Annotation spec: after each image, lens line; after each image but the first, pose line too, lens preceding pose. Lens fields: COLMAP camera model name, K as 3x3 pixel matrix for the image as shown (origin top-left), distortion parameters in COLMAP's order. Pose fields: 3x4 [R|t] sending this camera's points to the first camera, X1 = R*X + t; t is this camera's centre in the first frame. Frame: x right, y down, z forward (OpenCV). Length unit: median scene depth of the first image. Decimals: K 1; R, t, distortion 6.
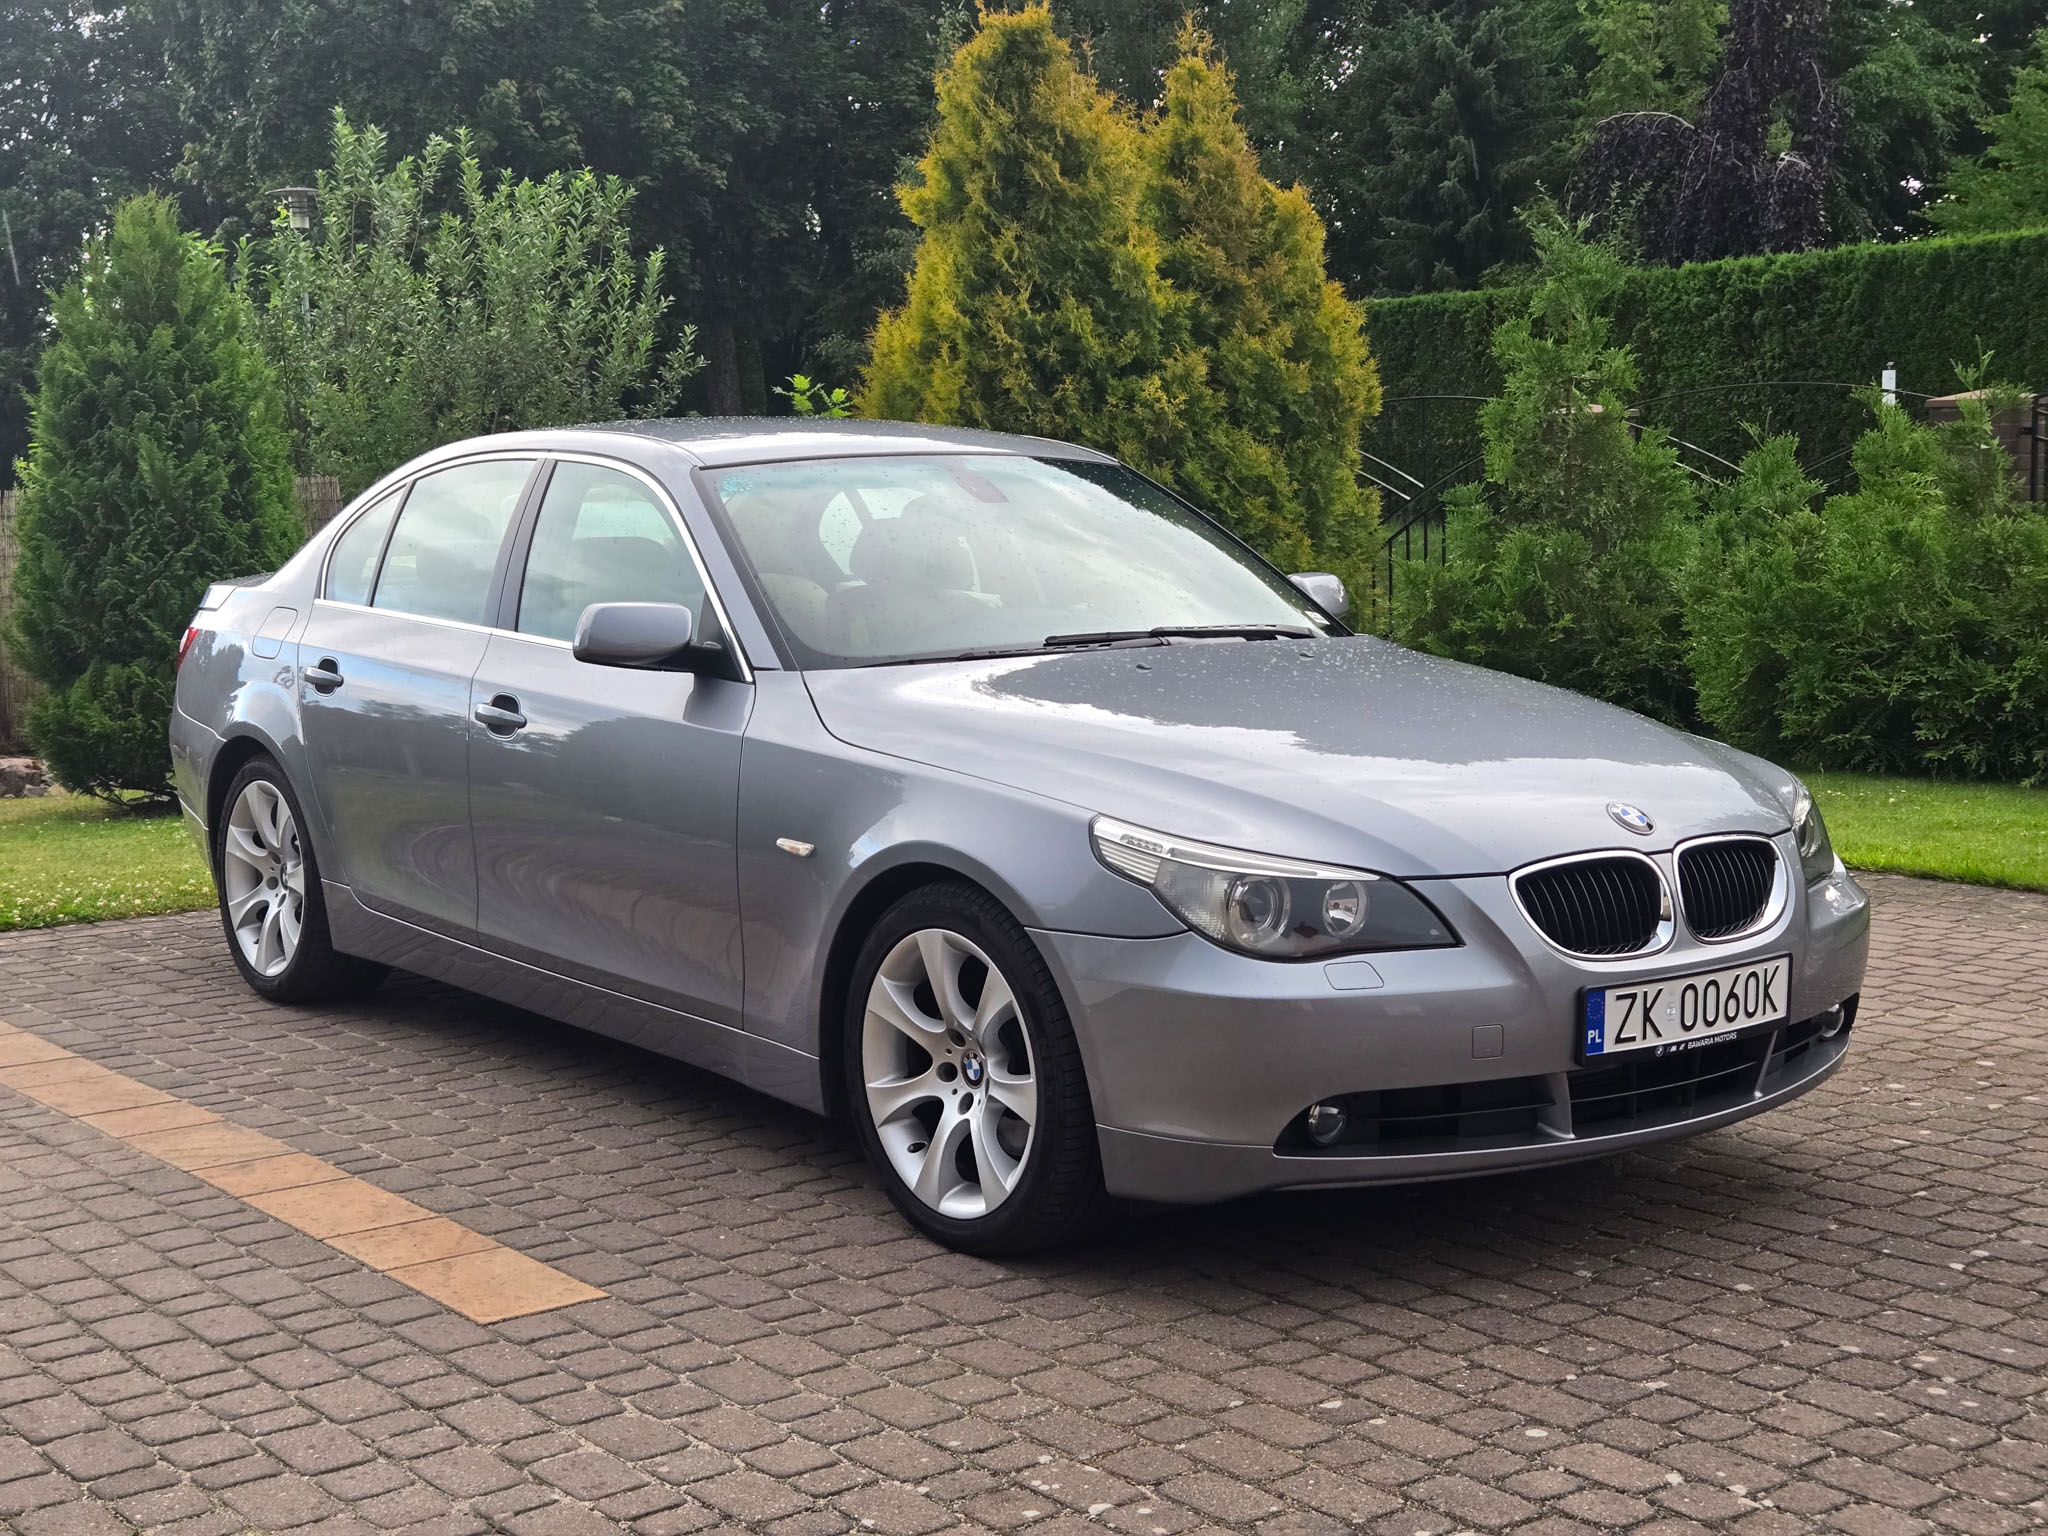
lens RADIAL K [[2705.5, 0, 1020.4], [0, 2705.5, 758.1], [0, 0, 1]] dist [0.084785, -0.092793]
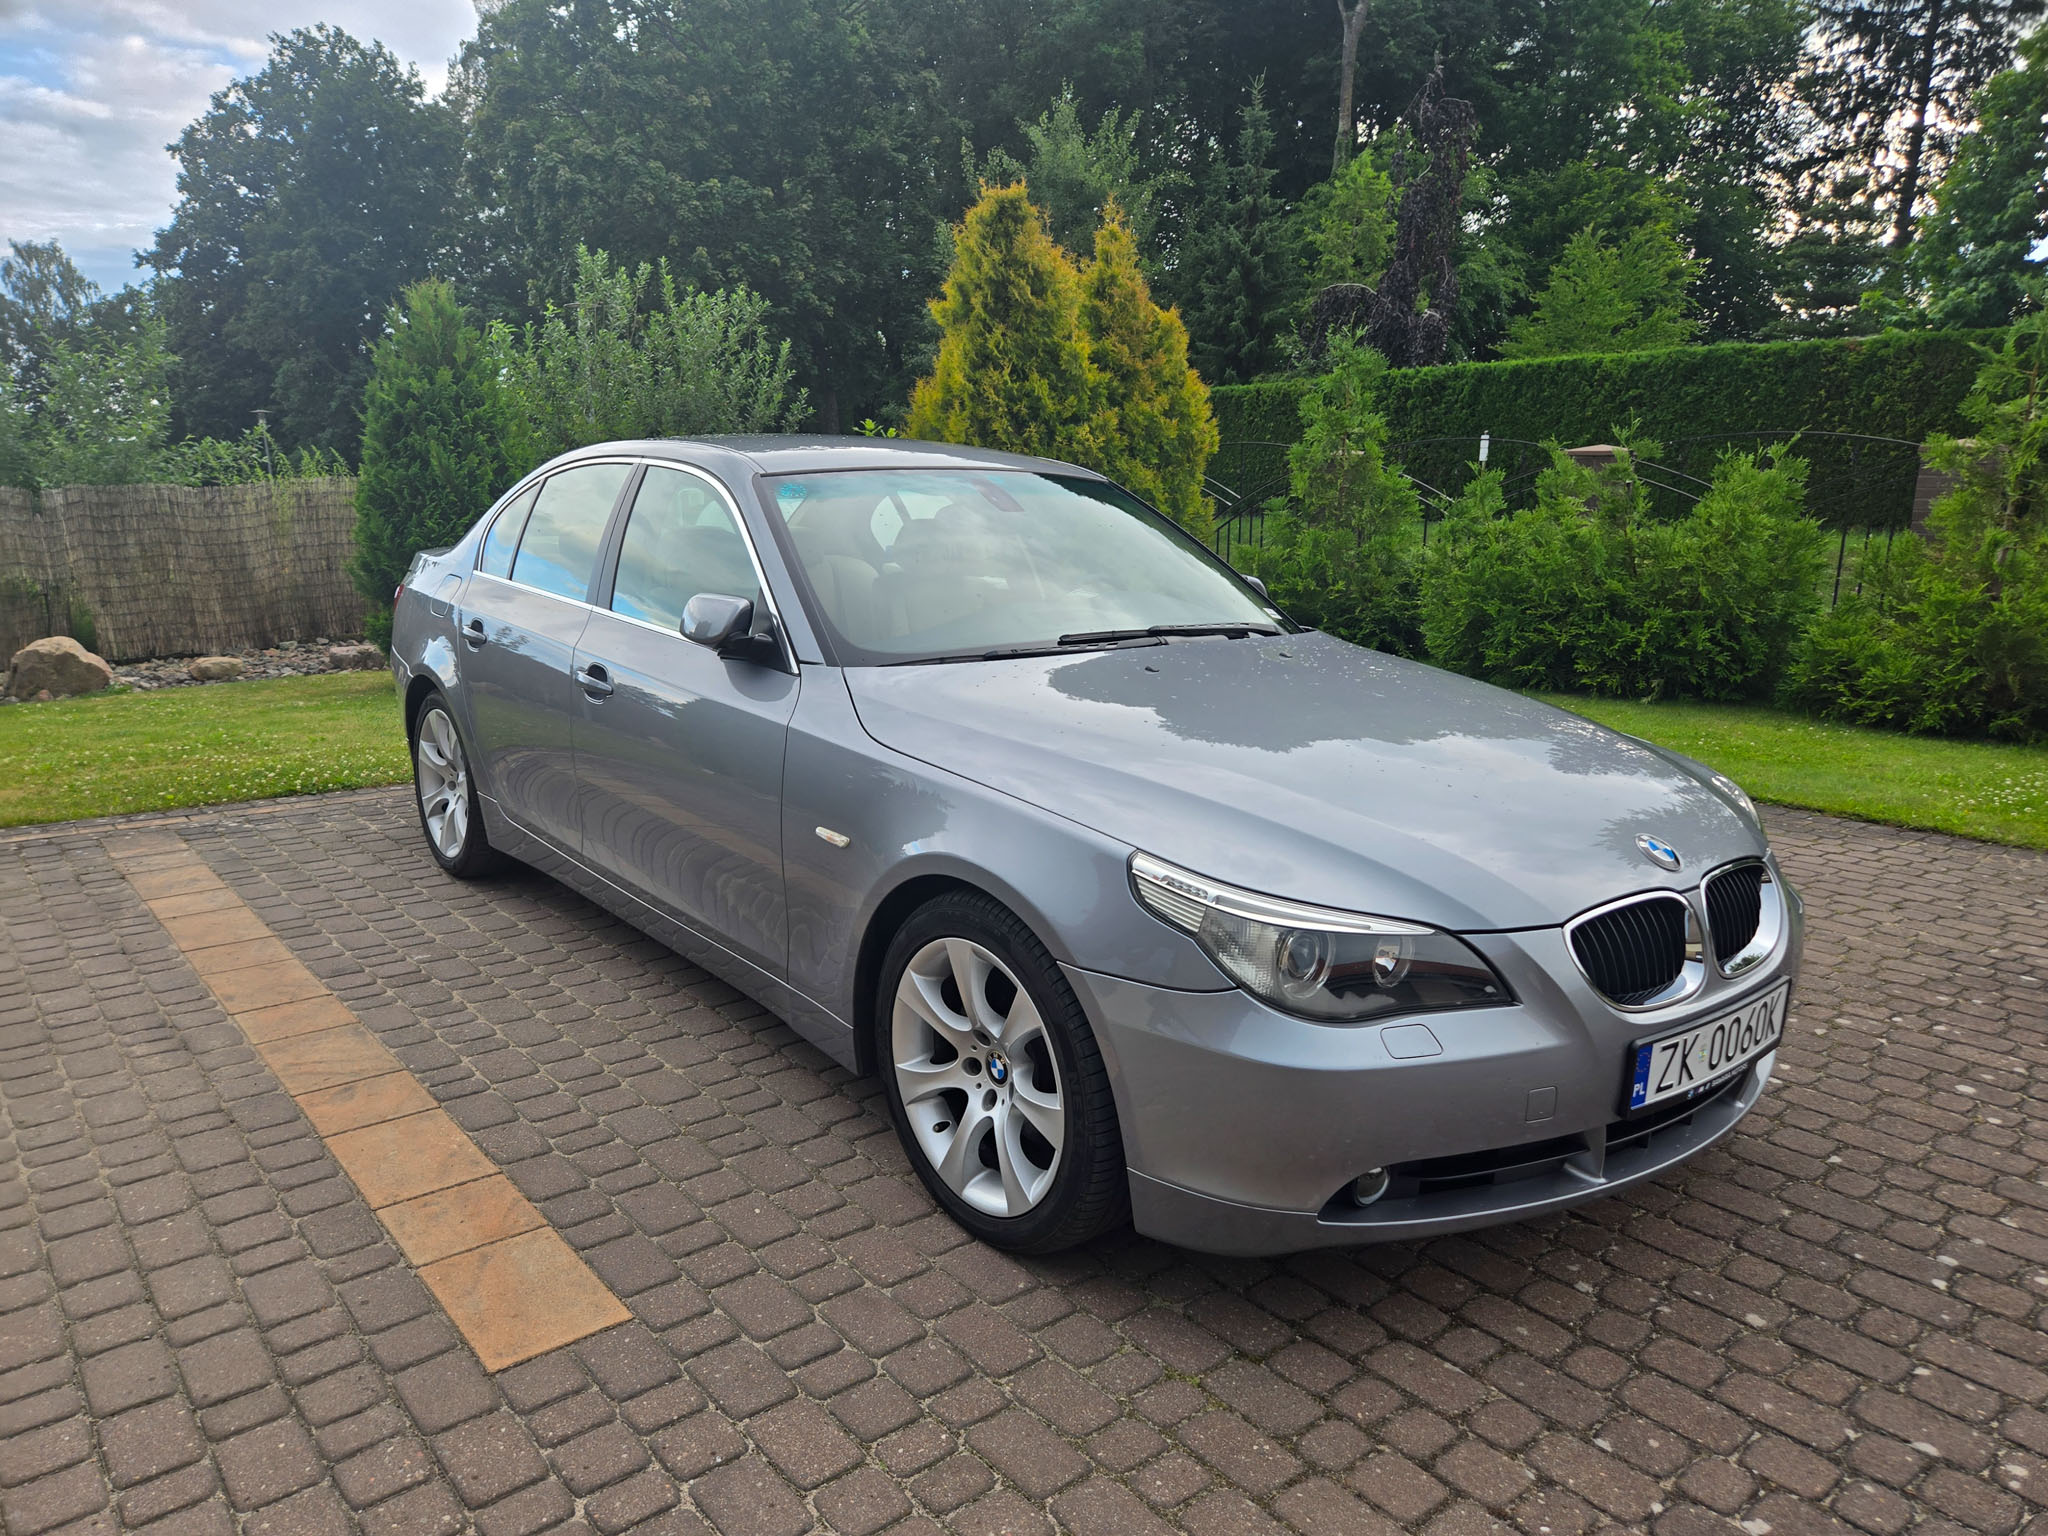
lens RADIAL K [[1374.6, 0, 1024.7], [0, 1374.6, 786.1], [0, 0, 1]] dist [0.081148, -0.065001]
pose [[0.999359, 0.019367, 0.030096, -0.010449], [-0.022601, 0.993552, 0.111106, -0.021990], [-0.027750, -0.111715, 0.993353, 0.200550]]
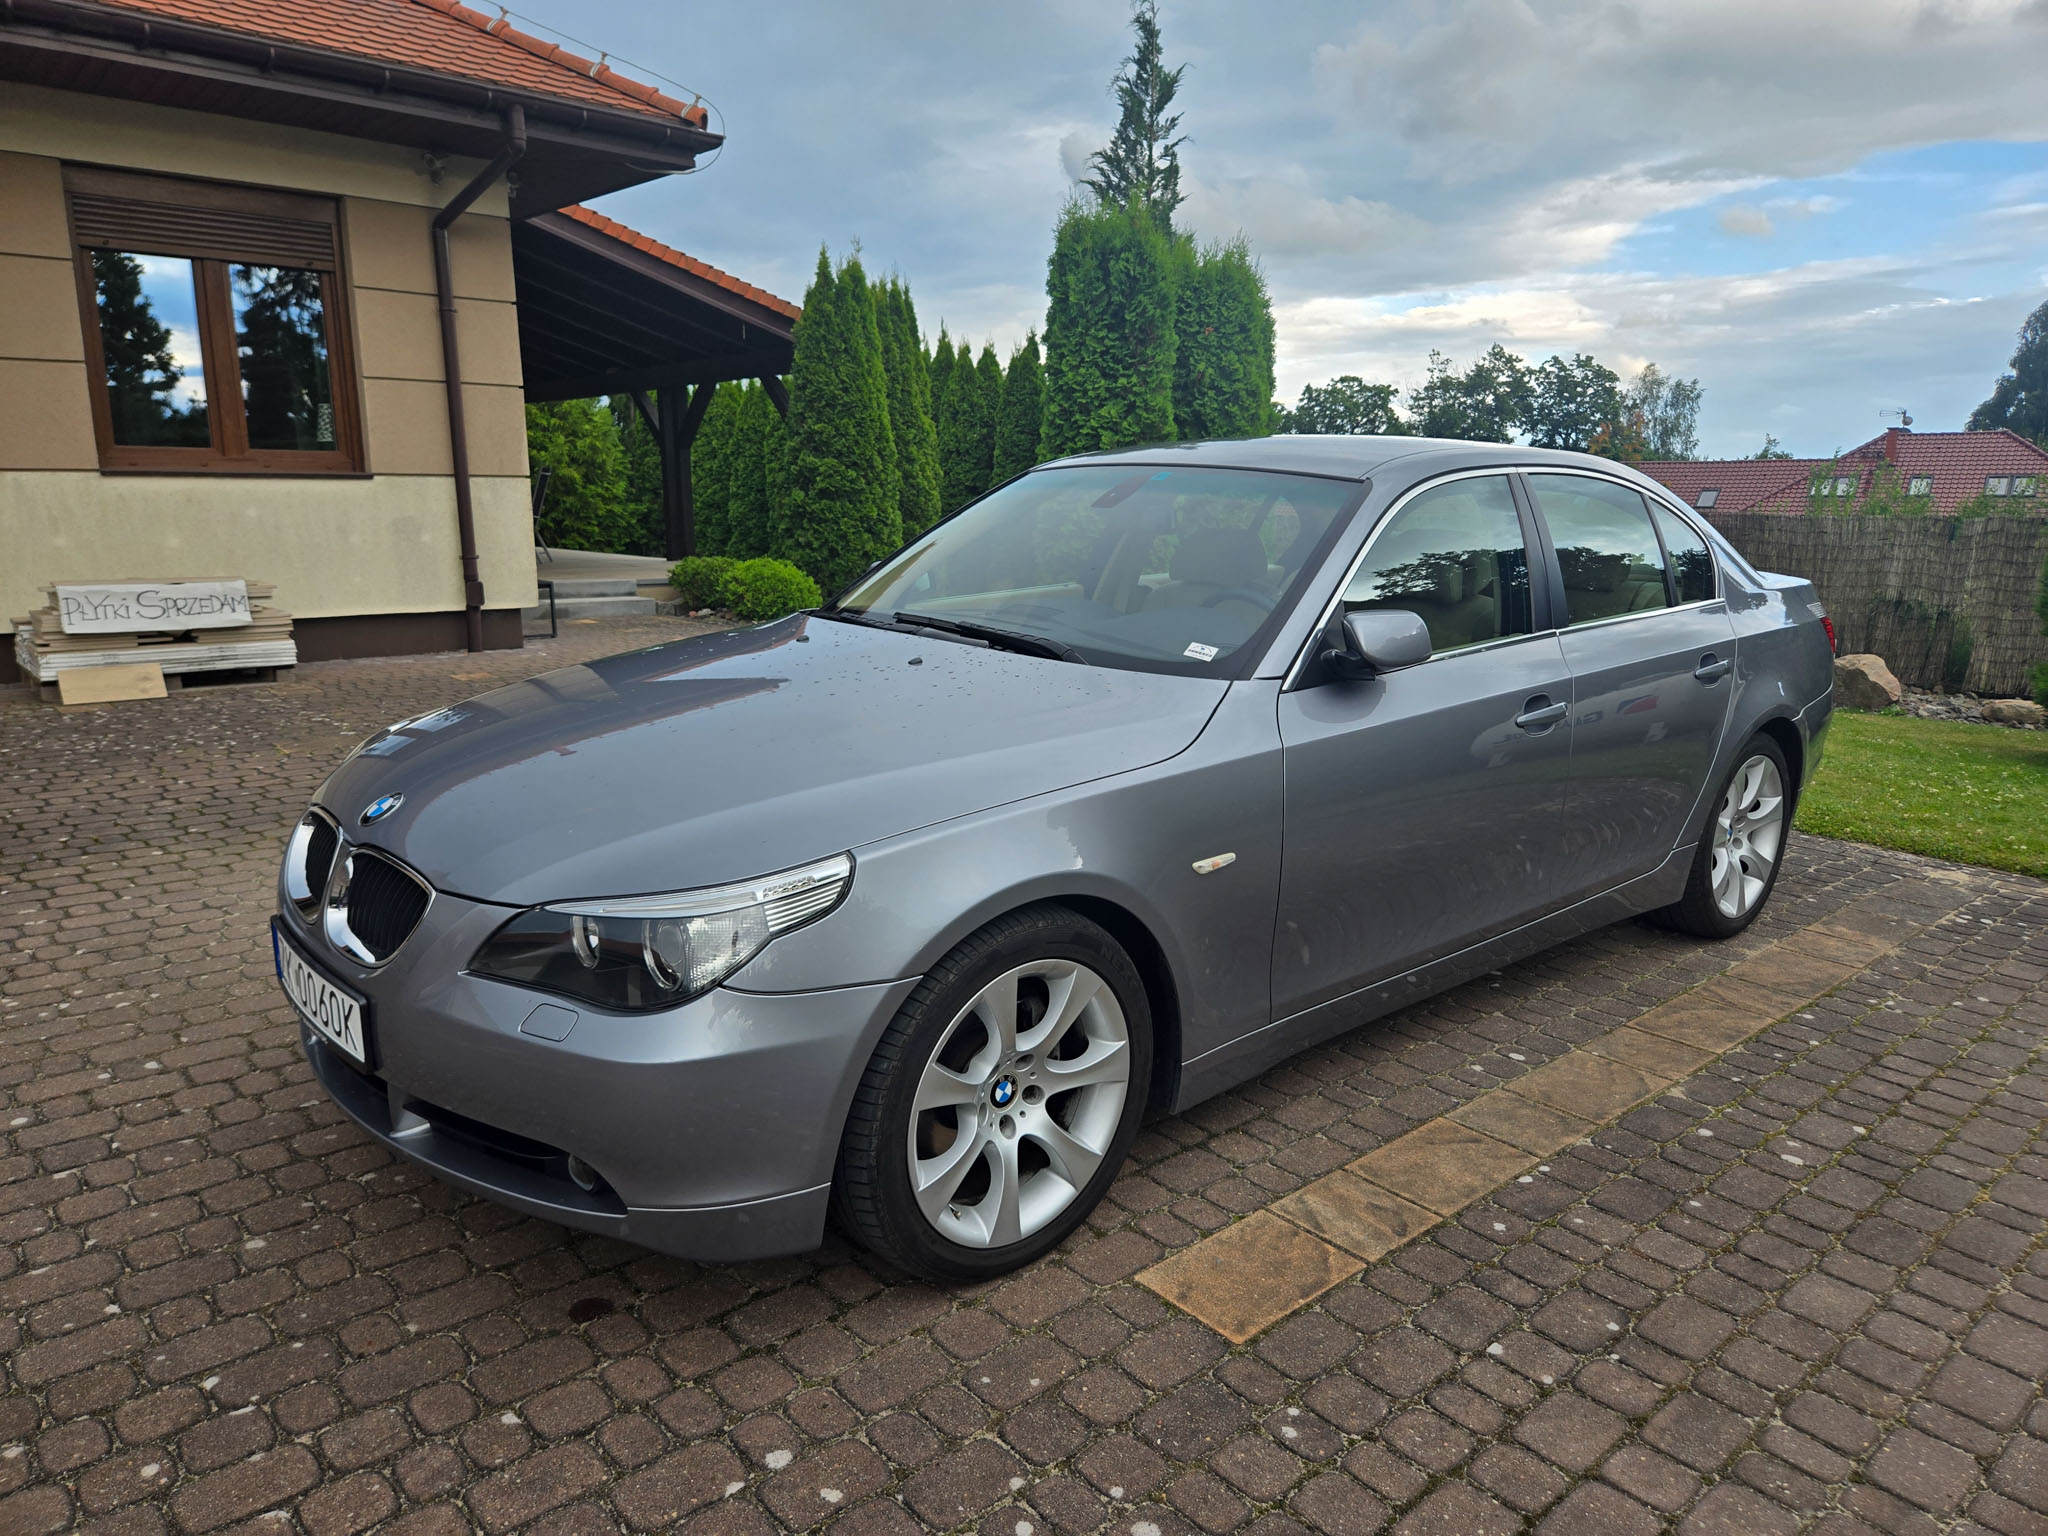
lens RADIAL K [[1367.3, 0, 1024.0], [0, 1367.3, 768.0], [0, 0, 1]] dist [0.074376, -0.066181]
pose [[0.069339, 0.222350, -0.972498, 0.304117], [-0.130397, 0.968501, 0.212139, -0.055121], [0.989034, 0.112102, 0.096148, 0.481496]]
